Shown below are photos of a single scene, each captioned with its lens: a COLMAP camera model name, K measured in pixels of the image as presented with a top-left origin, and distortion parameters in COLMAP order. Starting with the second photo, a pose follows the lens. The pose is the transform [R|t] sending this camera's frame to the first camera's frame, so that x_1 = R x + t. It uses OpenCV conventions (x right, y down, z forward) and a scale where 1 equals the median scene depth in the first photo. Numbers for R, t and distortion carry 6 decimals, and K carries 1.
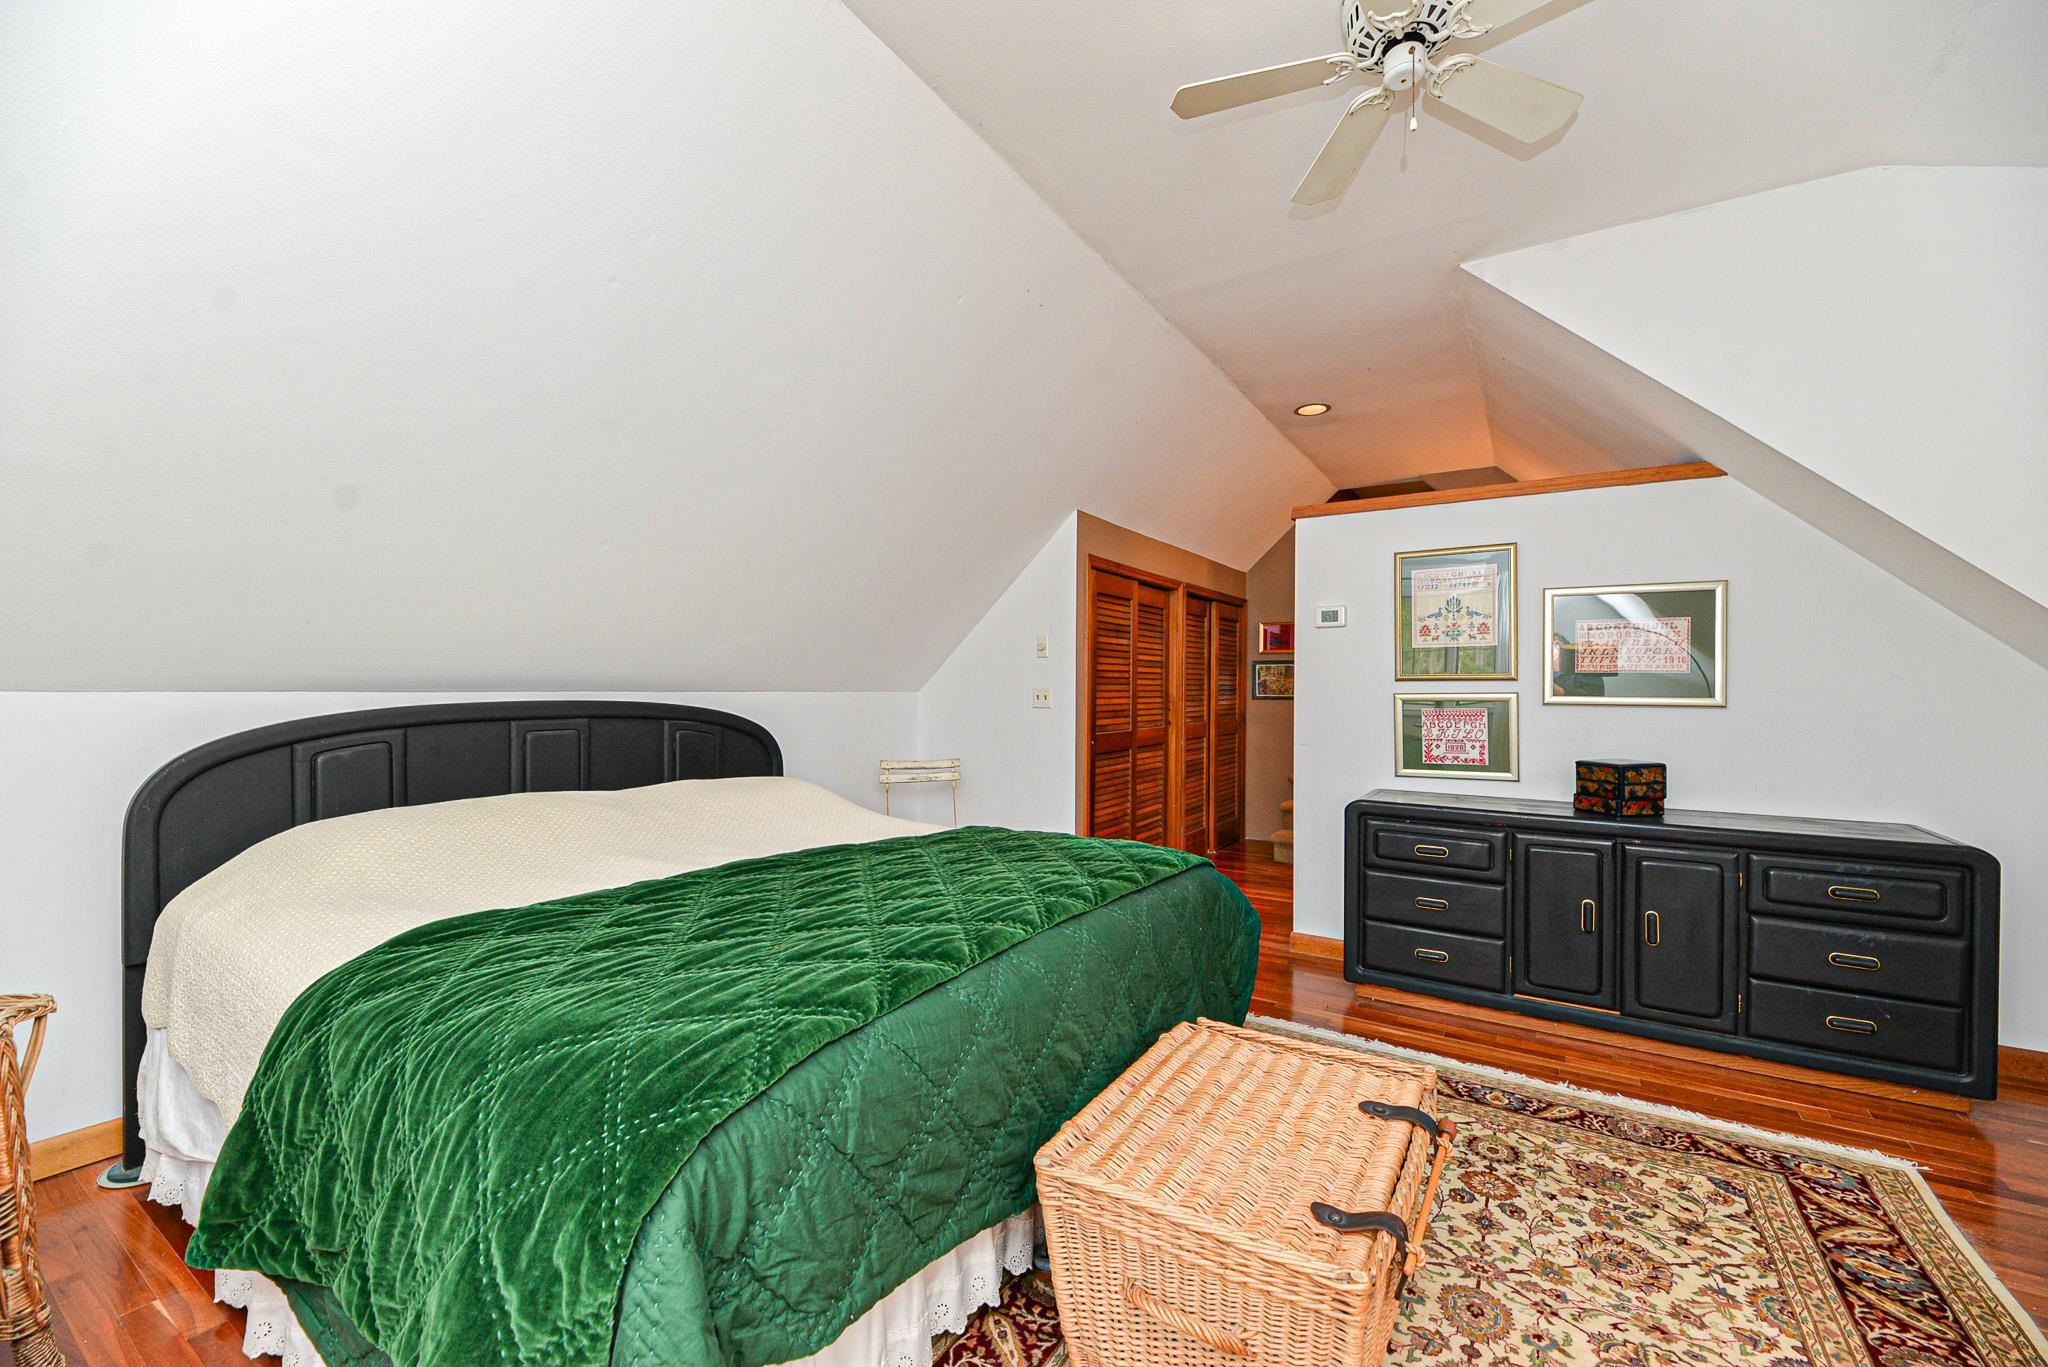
lens RADIAL K [[819.0, 0, 1012.1], [0, 819.0, 684.1], [0, 0, 1]] dist [-0.004318, -0.001201]
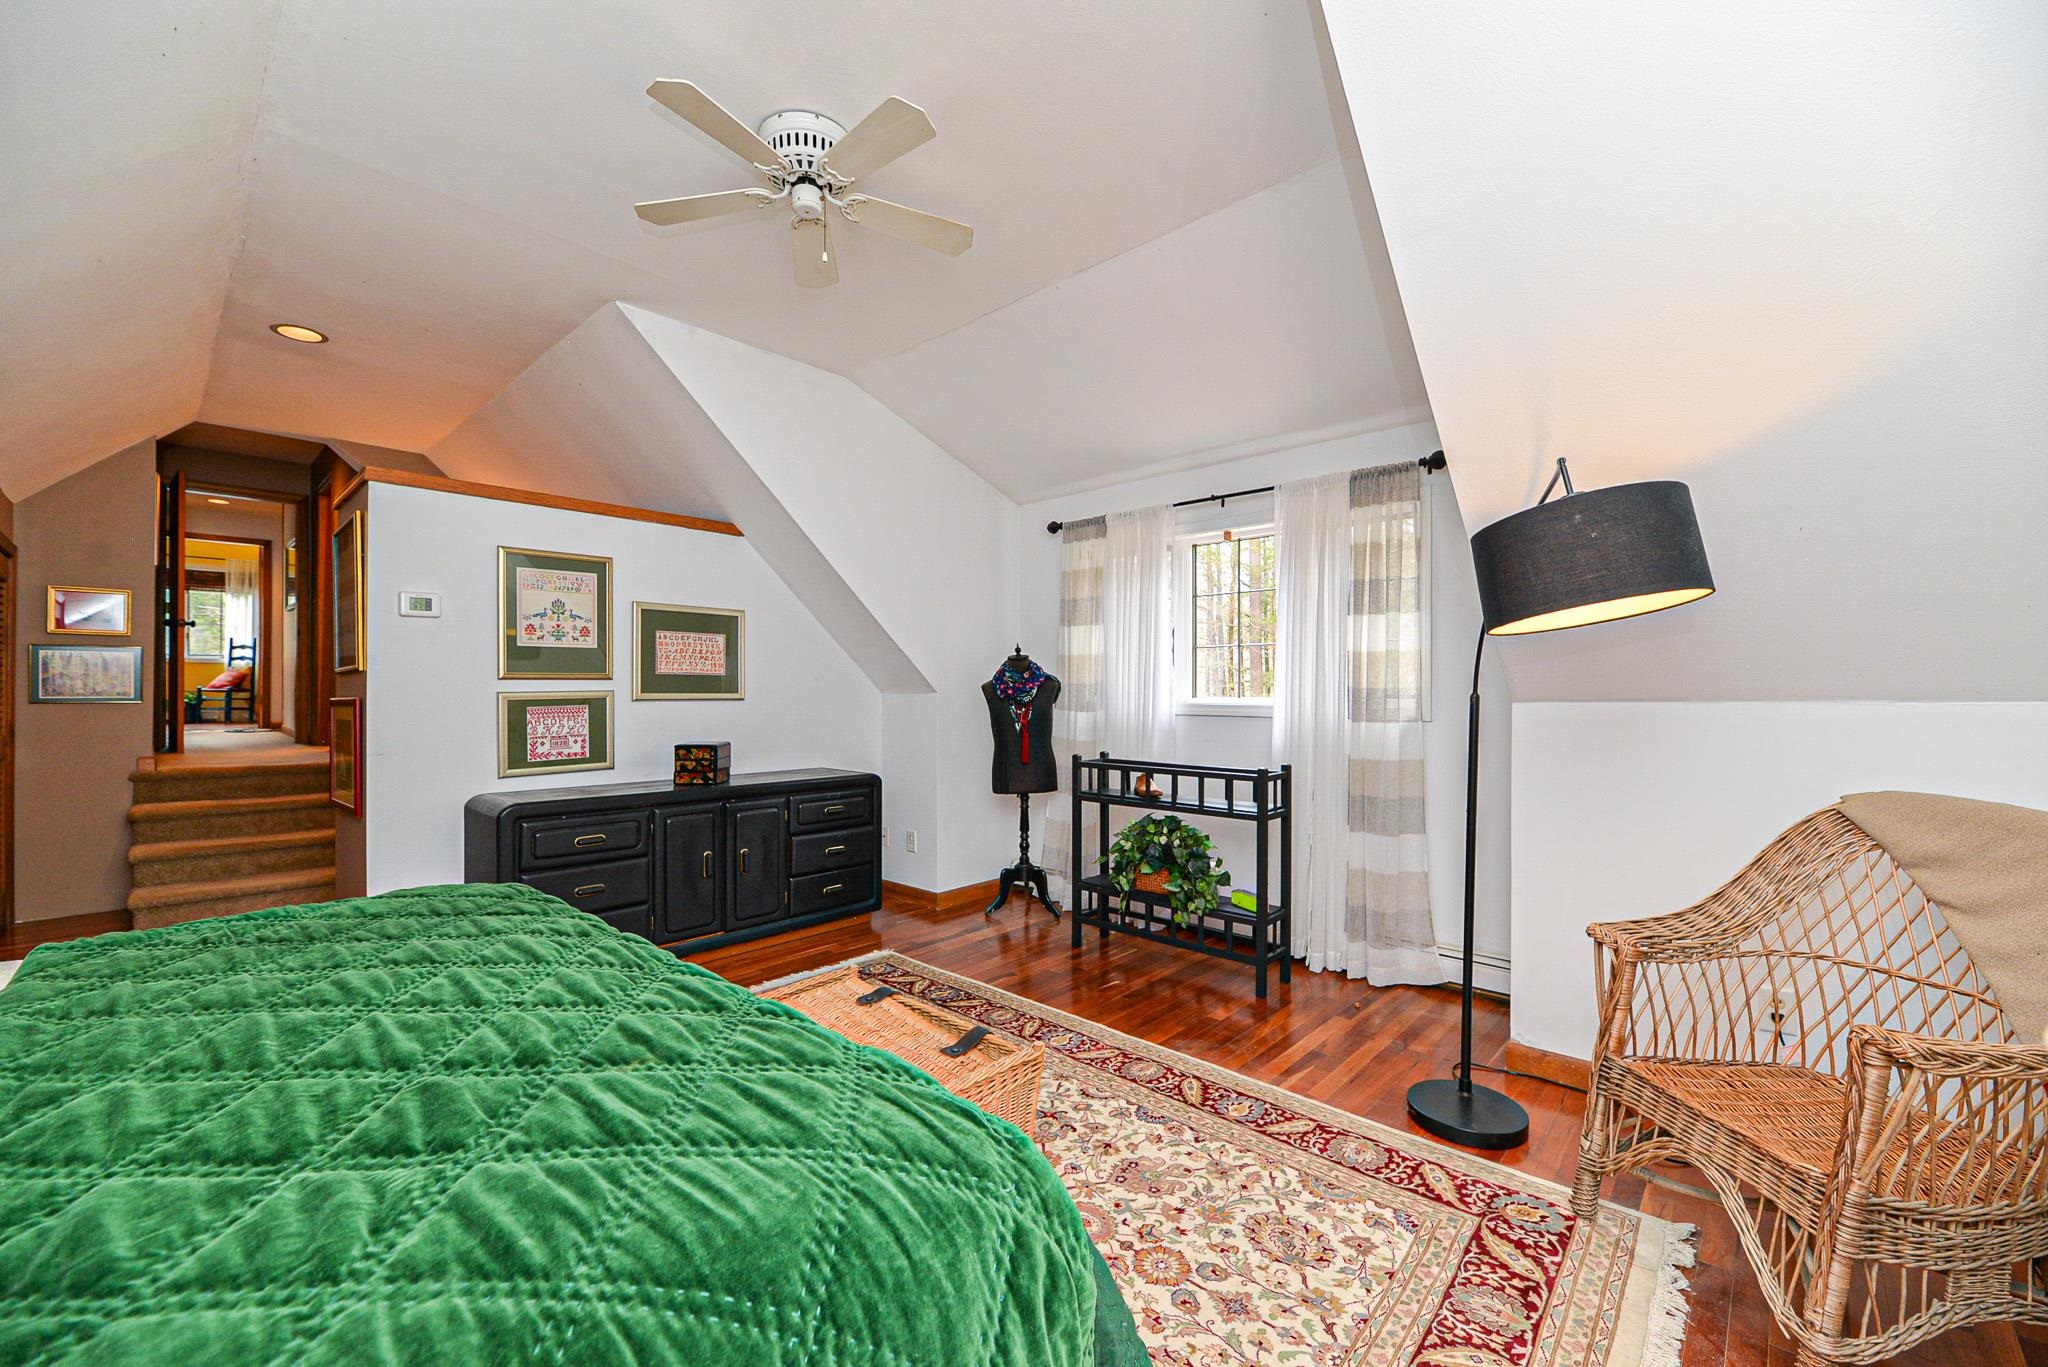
lens RADIAL K [[819.0, 0, 1015.8], [0, 819.0, 687.8], [0, 0, 1]] dist [-0.004318, -0.001201]
pose [[0.174274, -0.002374, 0.984694, -0.395766], [-0.006508, 0.999972, 0.003563, -0.000959], [-0.984676, -0.007030, 0.174254, 0.251542]]
